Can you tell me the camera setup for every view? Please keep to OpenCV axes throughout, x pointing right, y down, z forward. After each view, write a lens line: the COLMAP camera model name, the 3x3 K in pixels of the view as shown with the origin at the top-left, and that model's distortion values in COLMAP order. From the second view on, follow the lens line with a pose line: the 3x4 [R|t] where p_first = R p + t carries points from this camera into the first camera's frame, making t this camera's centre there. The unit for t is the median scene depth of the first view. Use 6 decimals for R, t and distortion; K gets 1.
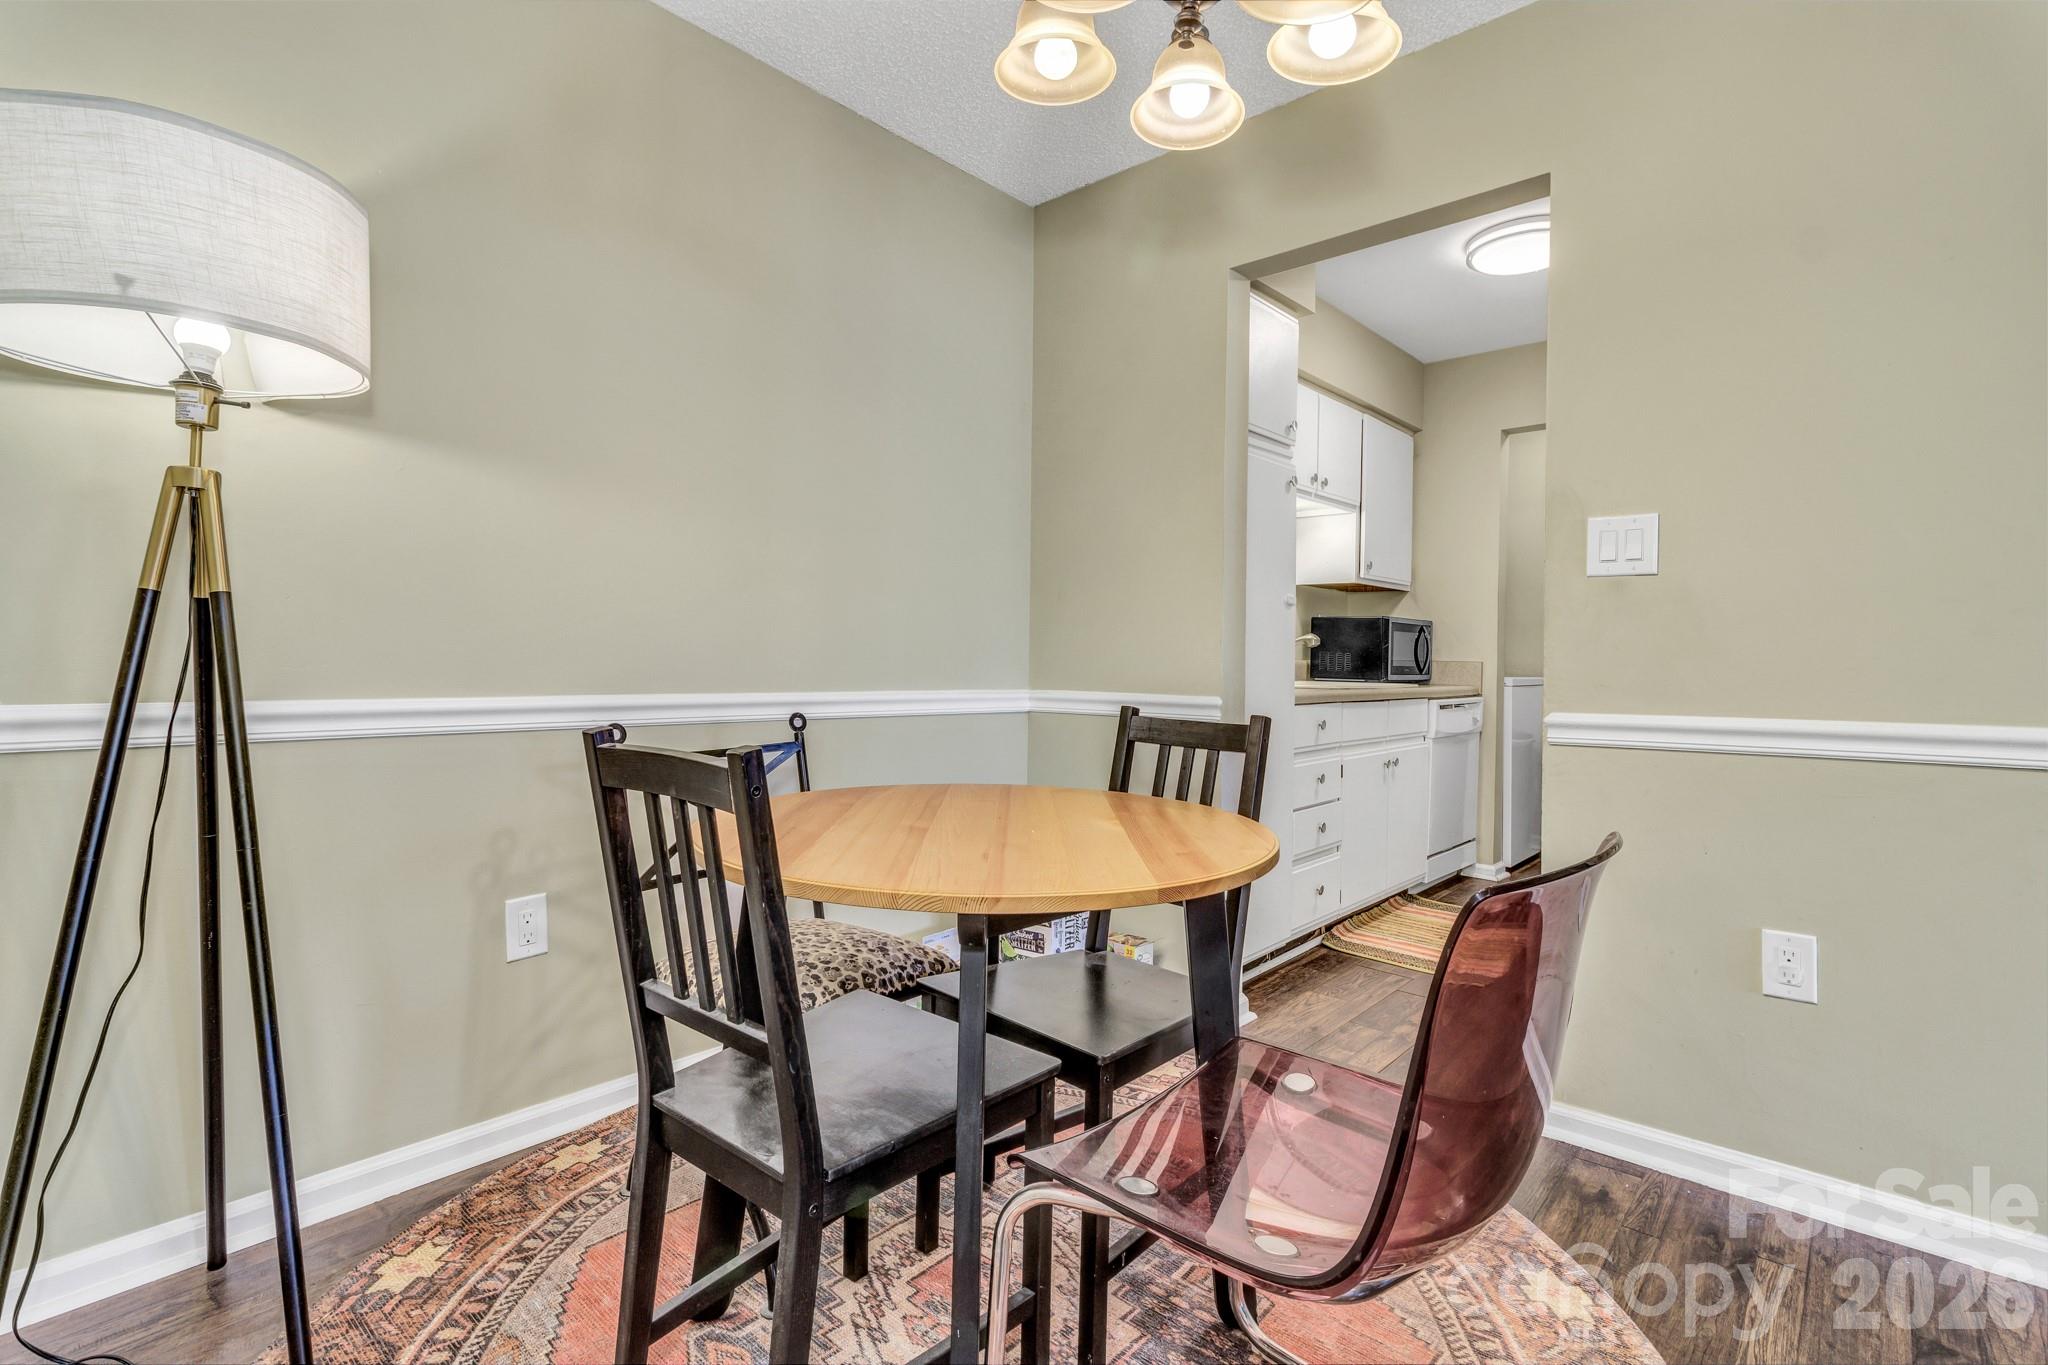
lens RADIAL K [[980.9, 0, 1017.6], [0, 980.9, 668.6], [0, 0, 1]] dist [0.000749, 0.000105]
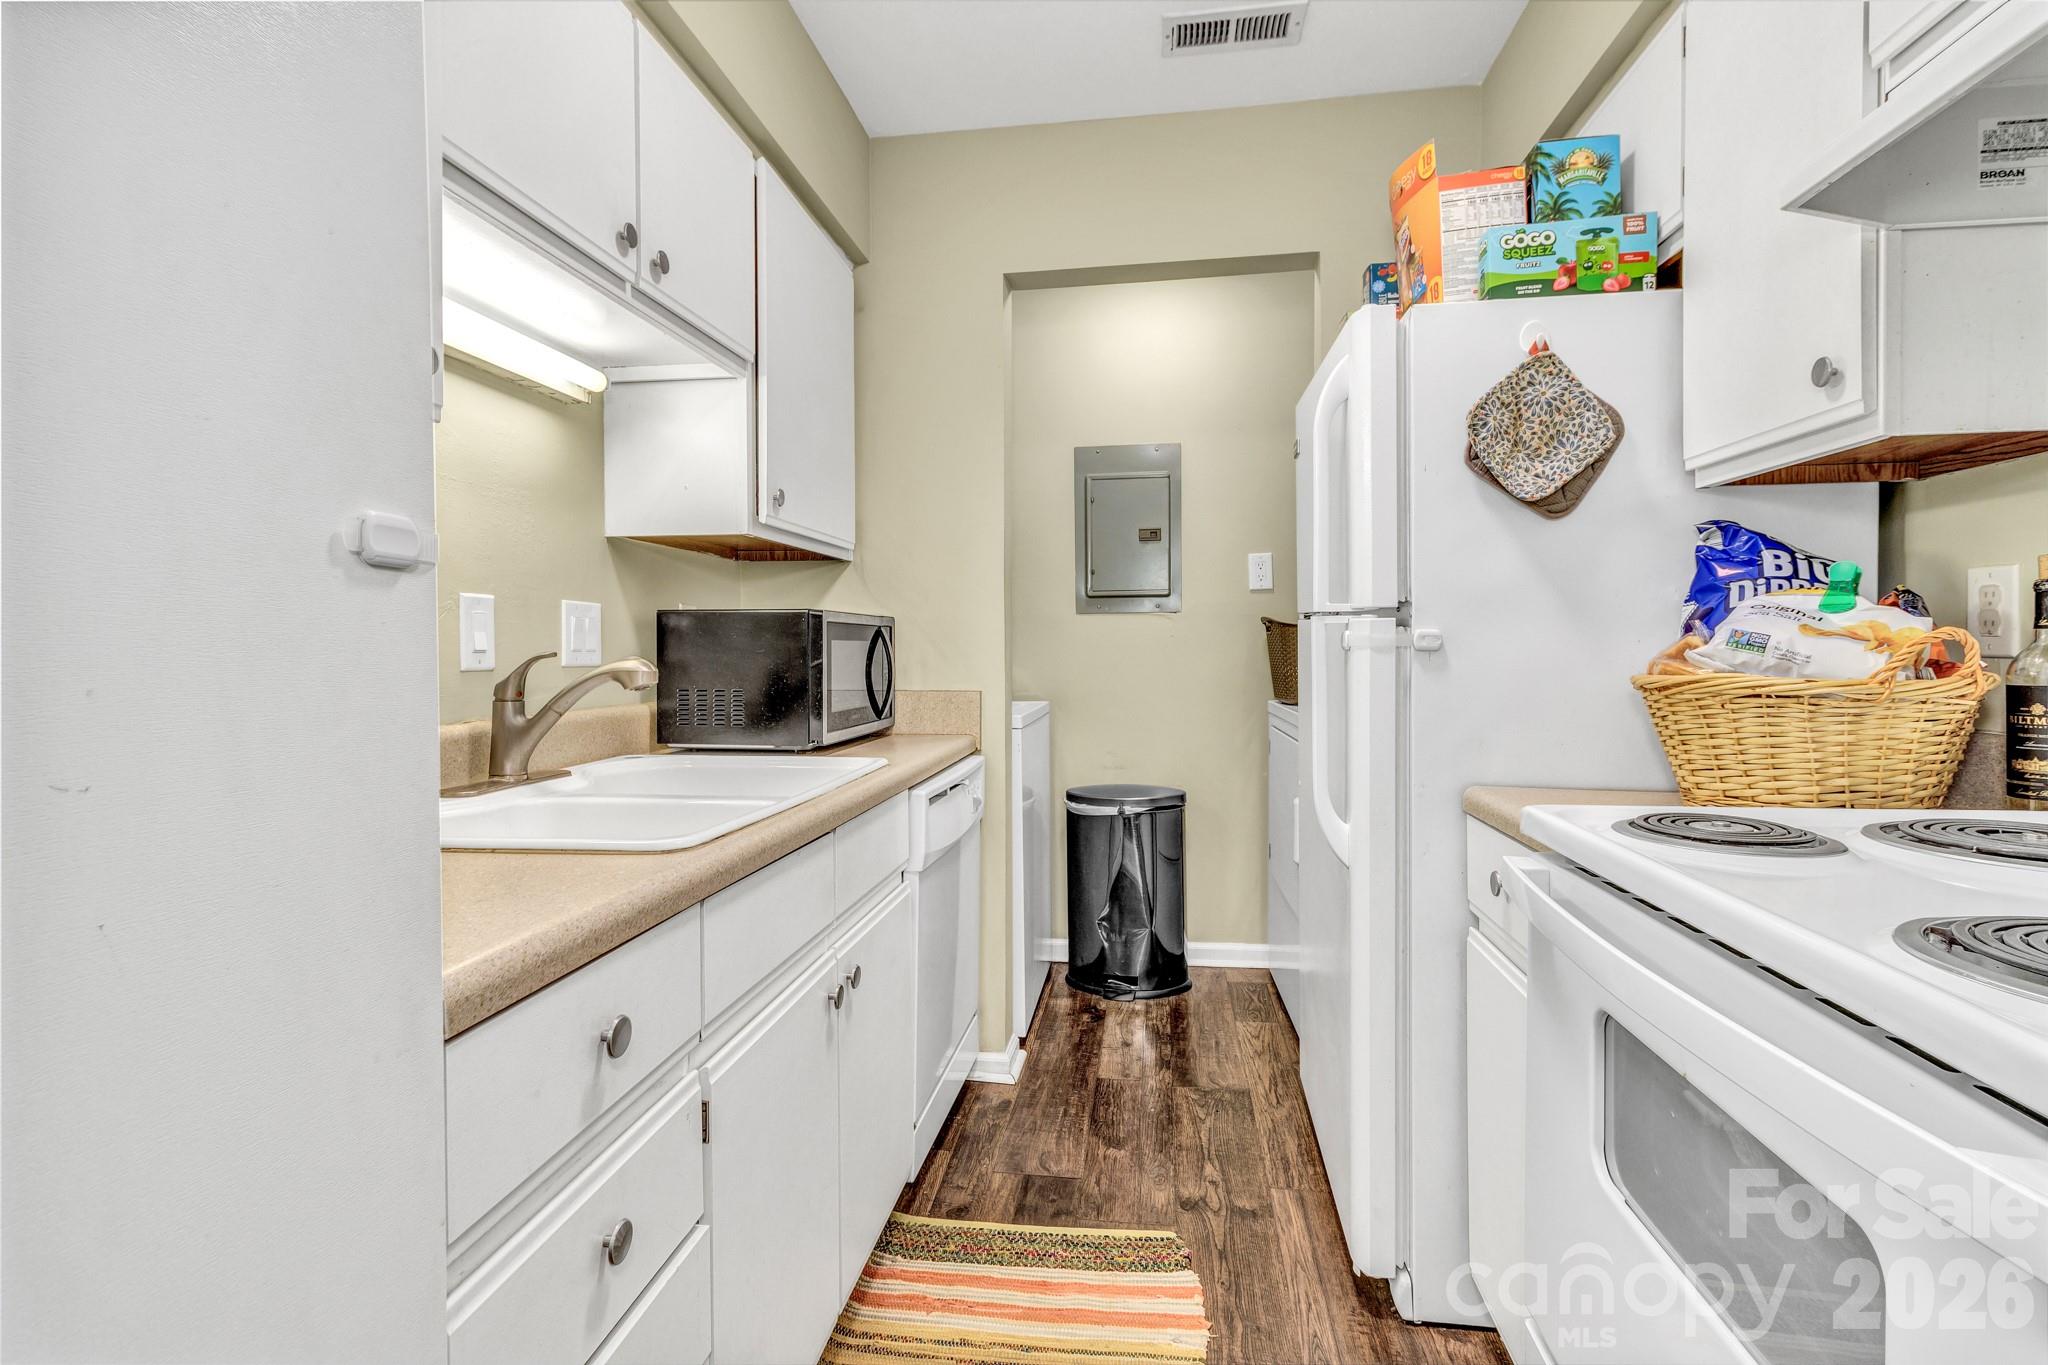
lens RADIAL K [[962.9, 0, 1029.3], [0, 962.9, 659.2], [0, 0, 1]] dist [-0.000672, 0.000531]
pose [[0.826975, -0.024292, 0.561714, 0.201528], [0.020930, 0.999704, 0.012420, -0.032871], [-0.561850, 0.001486, 0.827238, 0.563204]]
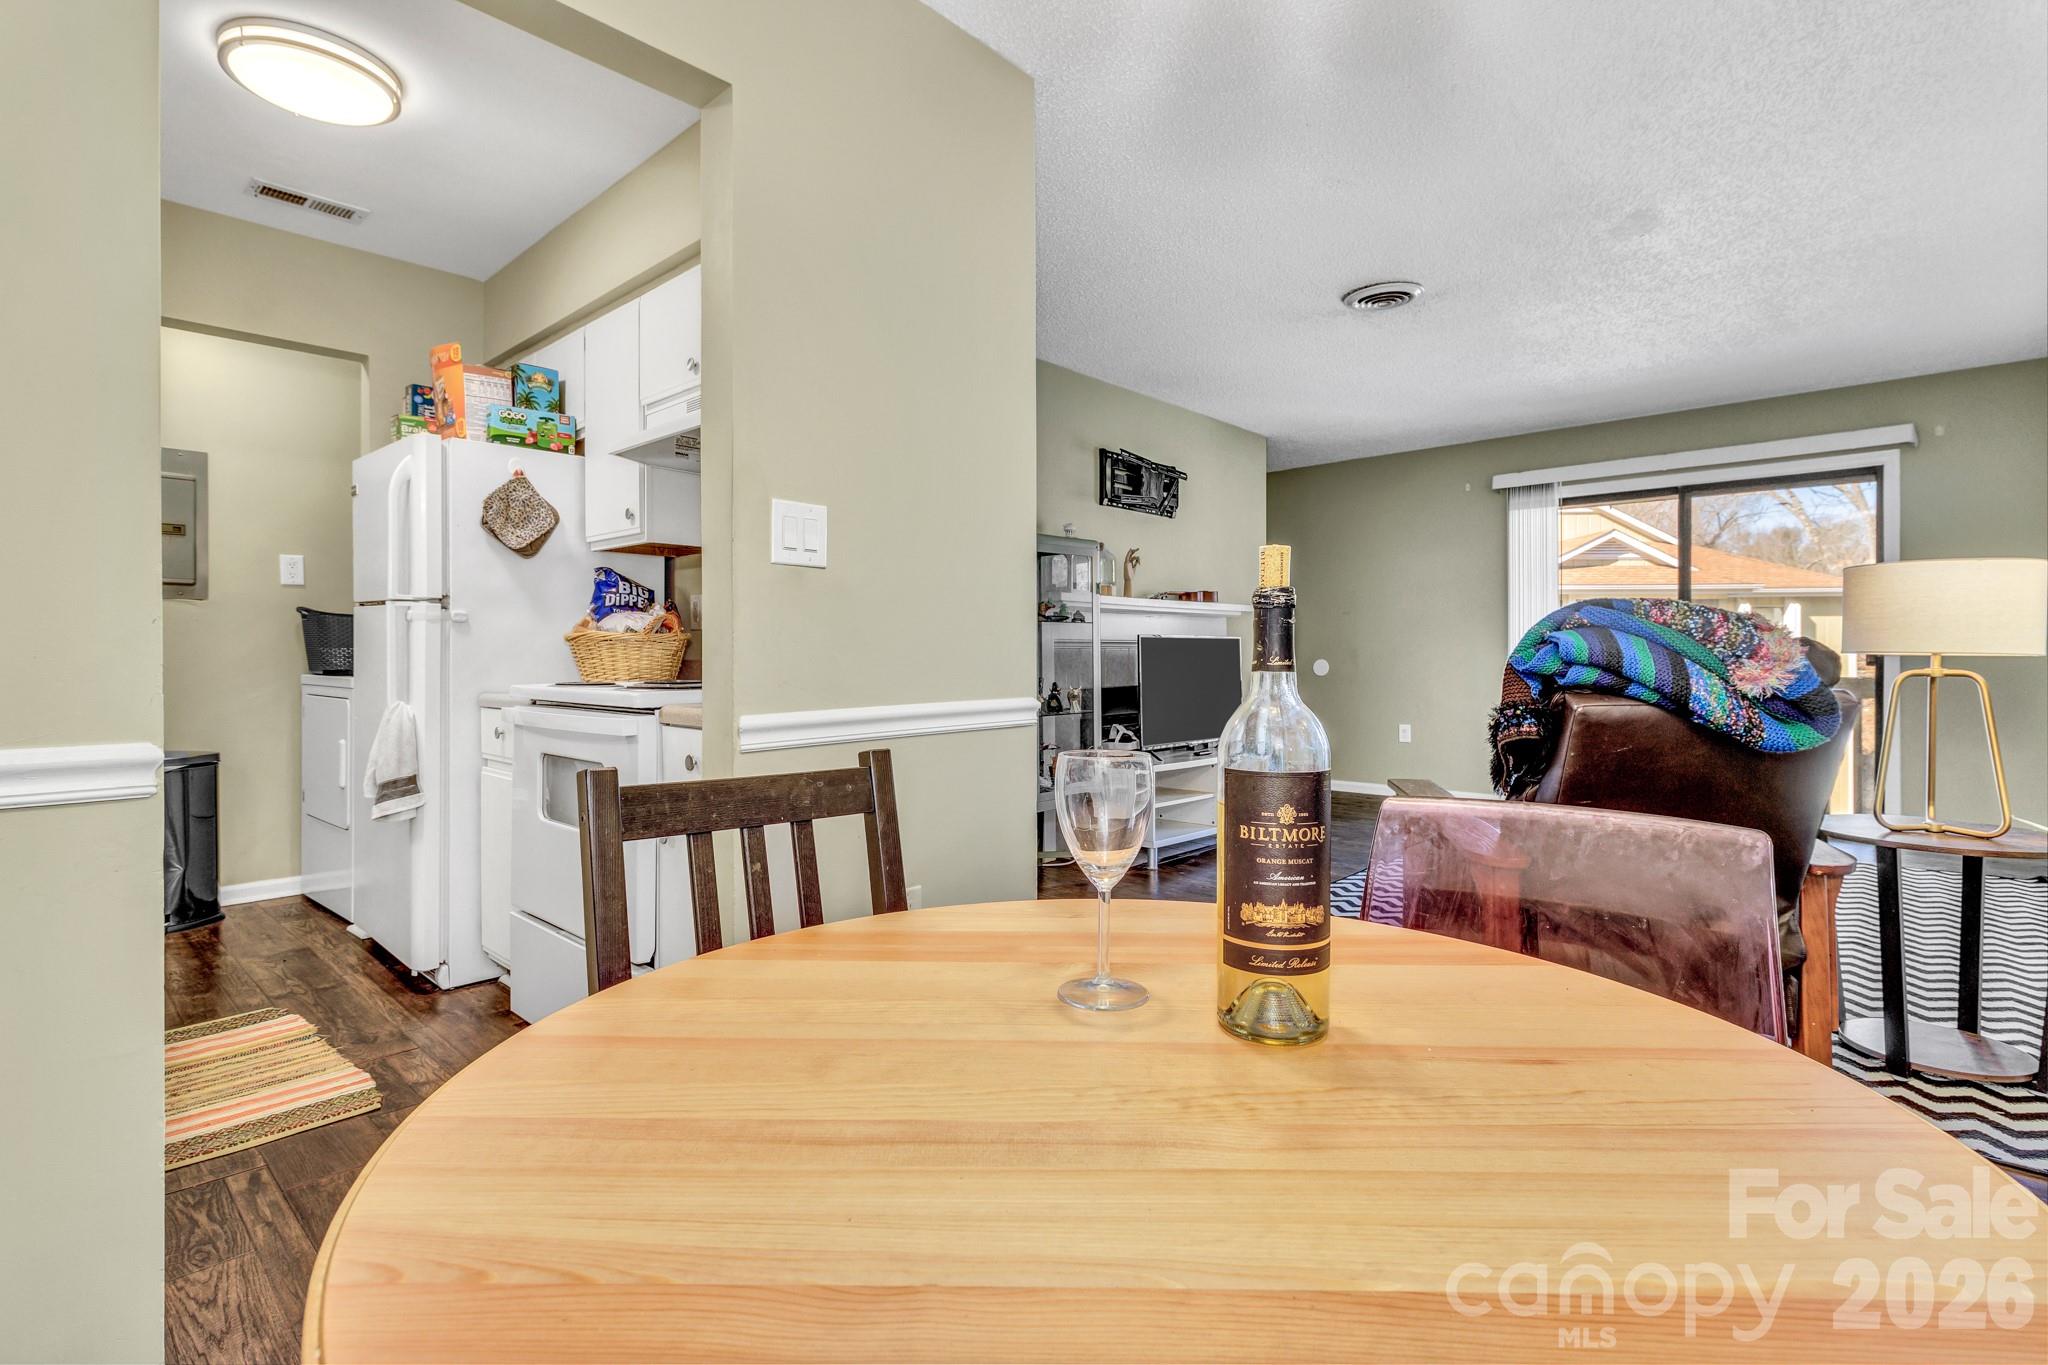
lens RADIAL K [[956.5, 0, 1025.3], [0, 956.5, 659.3], [0, 0, 1]] dist [0.007418, 0.000085]
pose [[0.006669, -0.012449, 0.999900, -0.147204], [0.009497, 0.999878, 0.012386, -0.006827], [-0.999933, 0.009414, 0.006786, 0.373634]]
